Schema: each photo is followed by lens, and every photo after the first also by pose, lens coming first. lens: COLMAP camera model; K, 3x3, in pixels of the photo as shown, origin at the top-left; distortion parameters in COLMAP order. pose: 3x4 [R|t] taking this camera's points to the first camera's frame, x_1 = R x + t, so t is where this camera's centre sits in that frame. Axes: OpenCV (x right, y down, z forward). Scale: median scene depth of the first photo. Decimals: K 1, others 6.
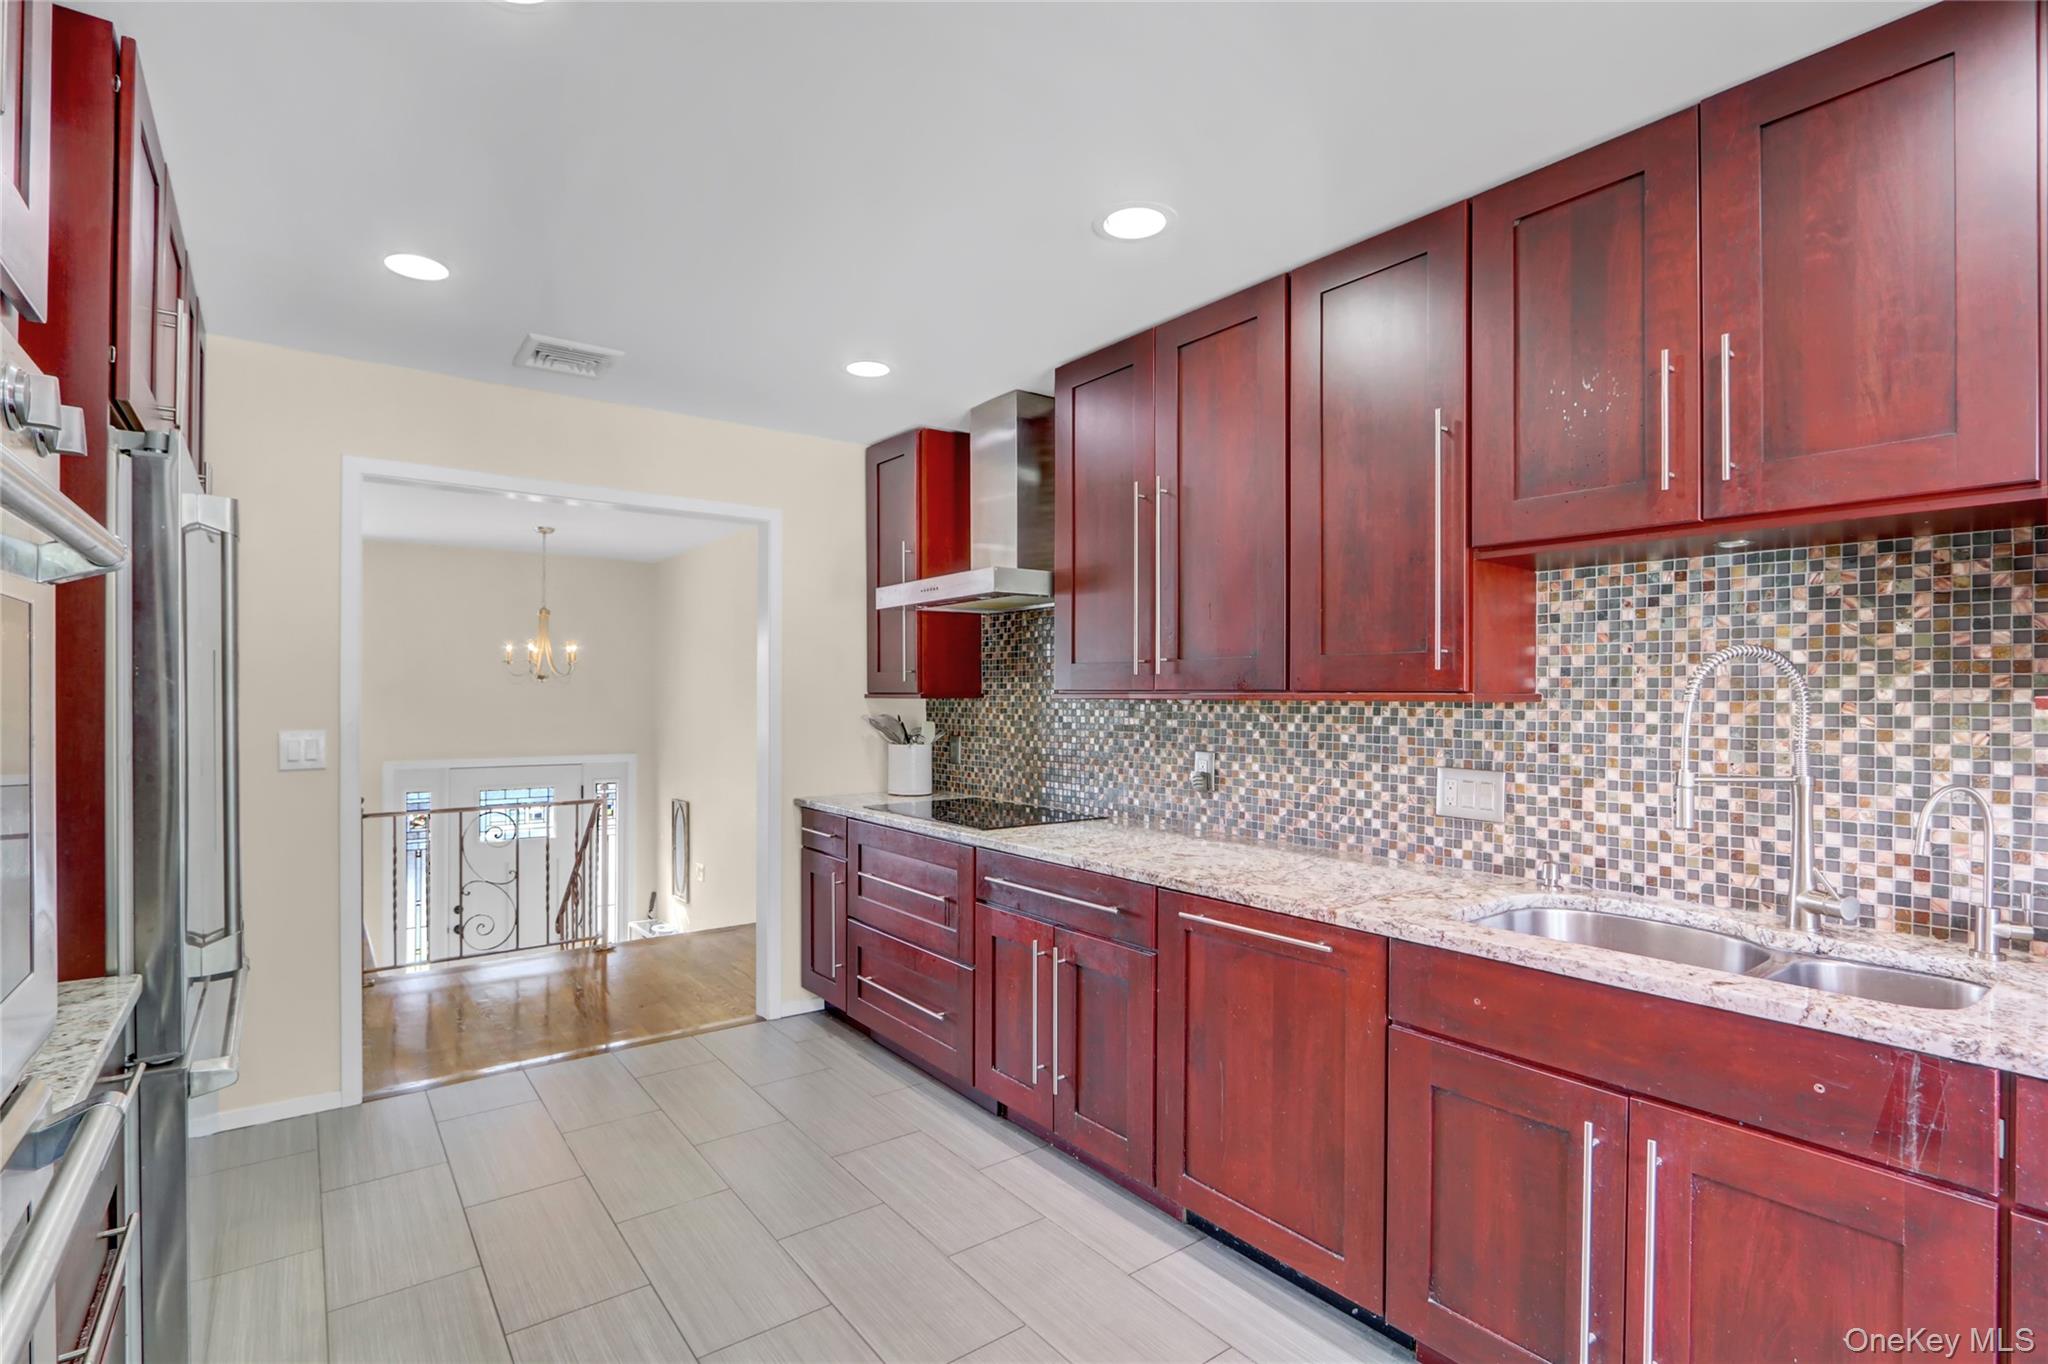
lens RADIAL K [[952.7, 0, 1012.8], [0, 952.7, 690.7], [0, 0, 1]] dist [0.000494, 0.000160]
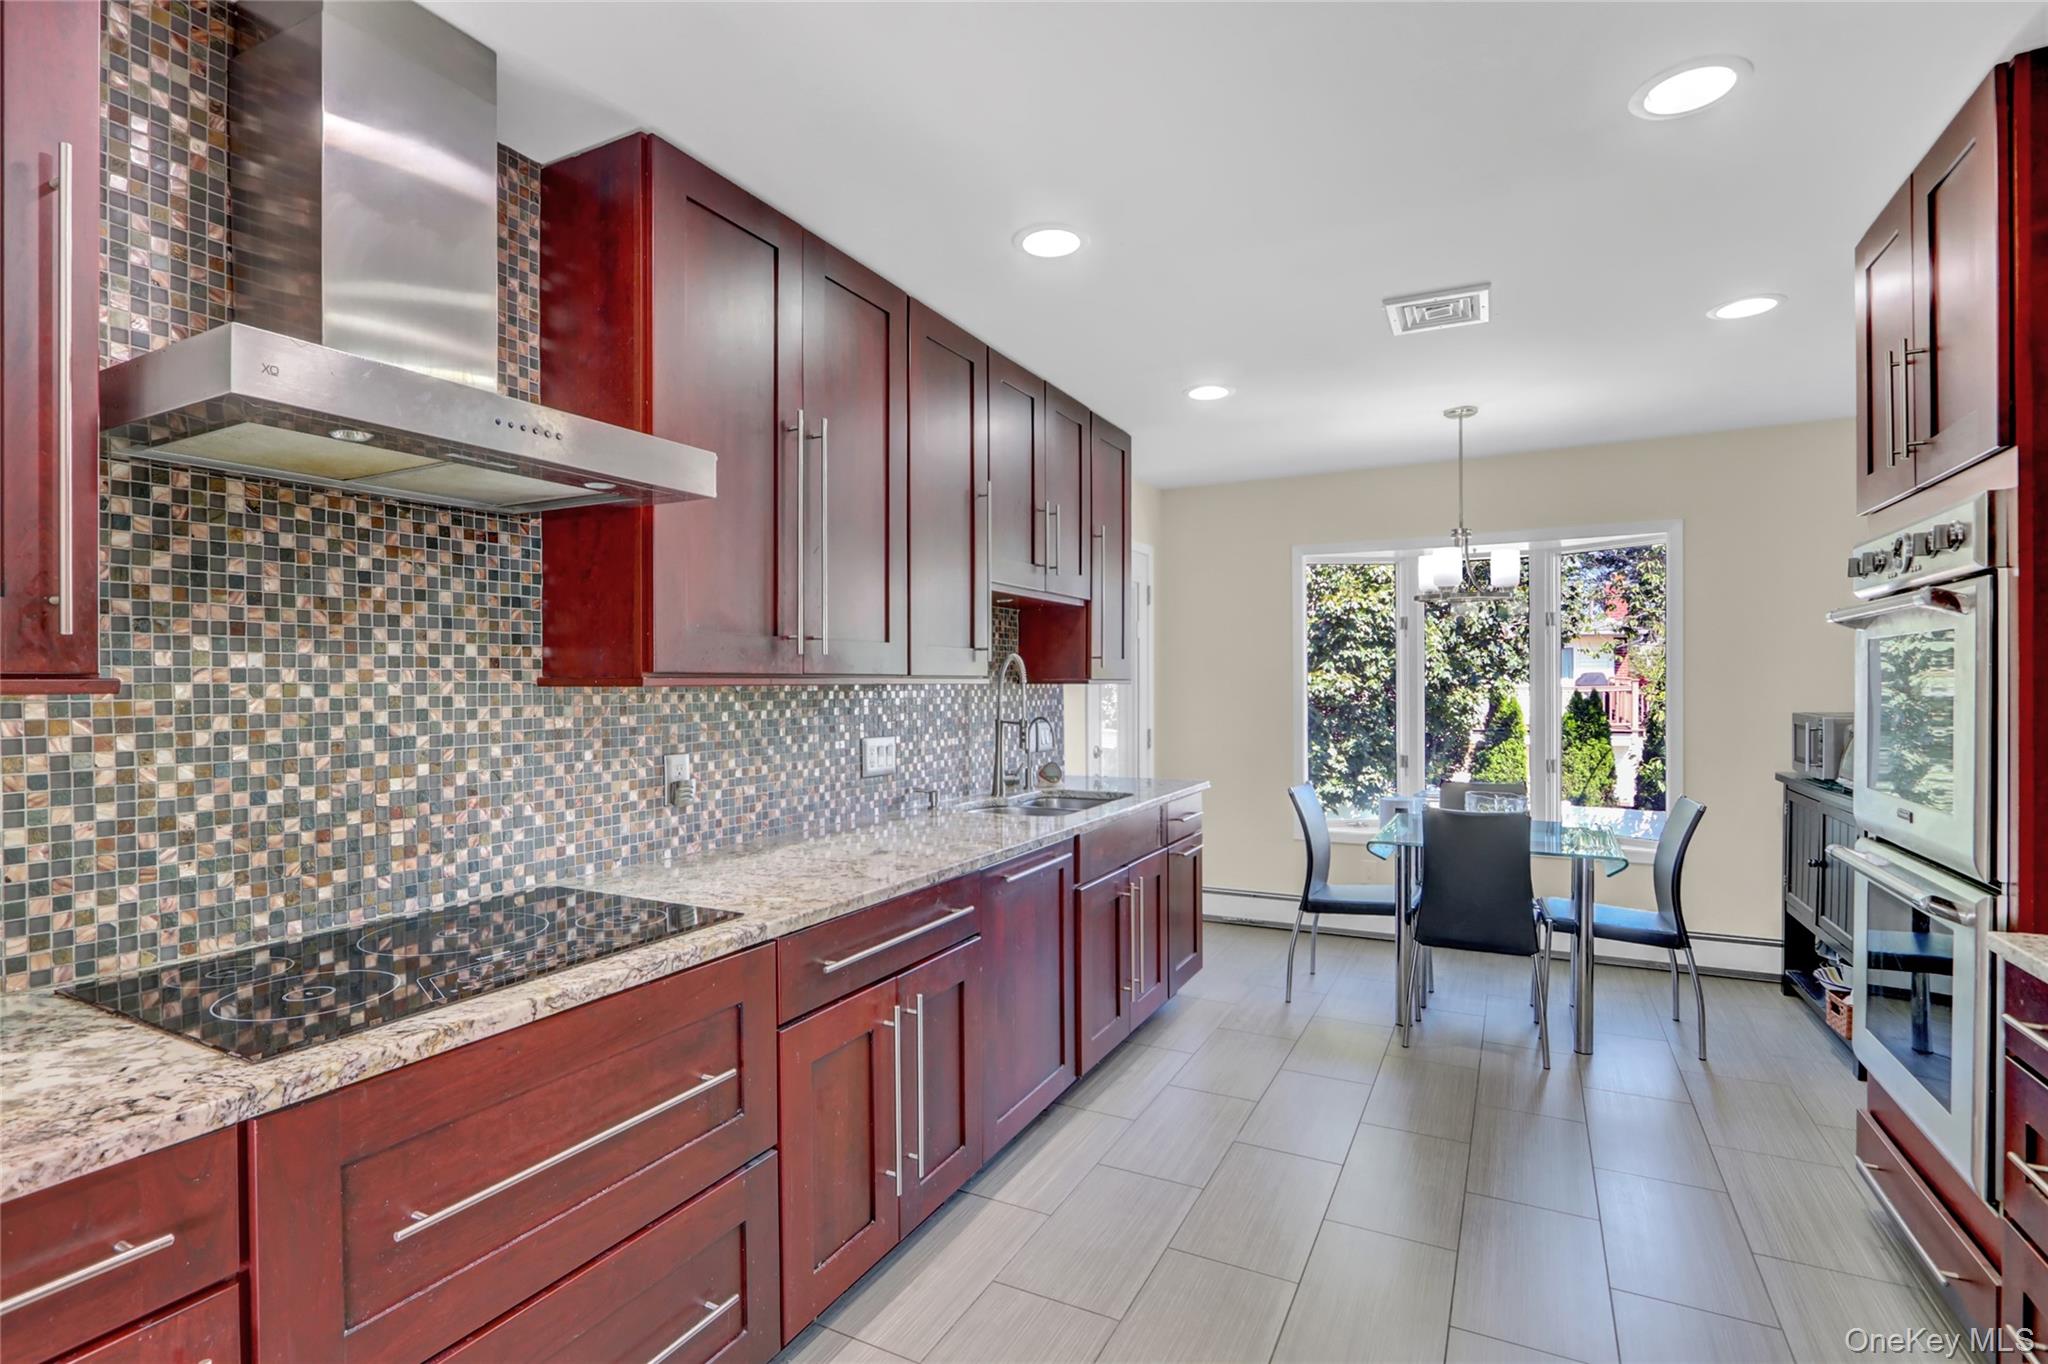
lens RADIAL K [[952.7, 0, 1015.8], [0, 952.7, 683.1], [0, 0, 1]] dist [0.000494, 0.000160]
pose [[-0.401466, -0.001024, 0.915873, -0.611222], [0.000331, 0.999999, 0.001263, 0.005804], [-0.915874, 0.000810, -0.401466, 1.055648]]
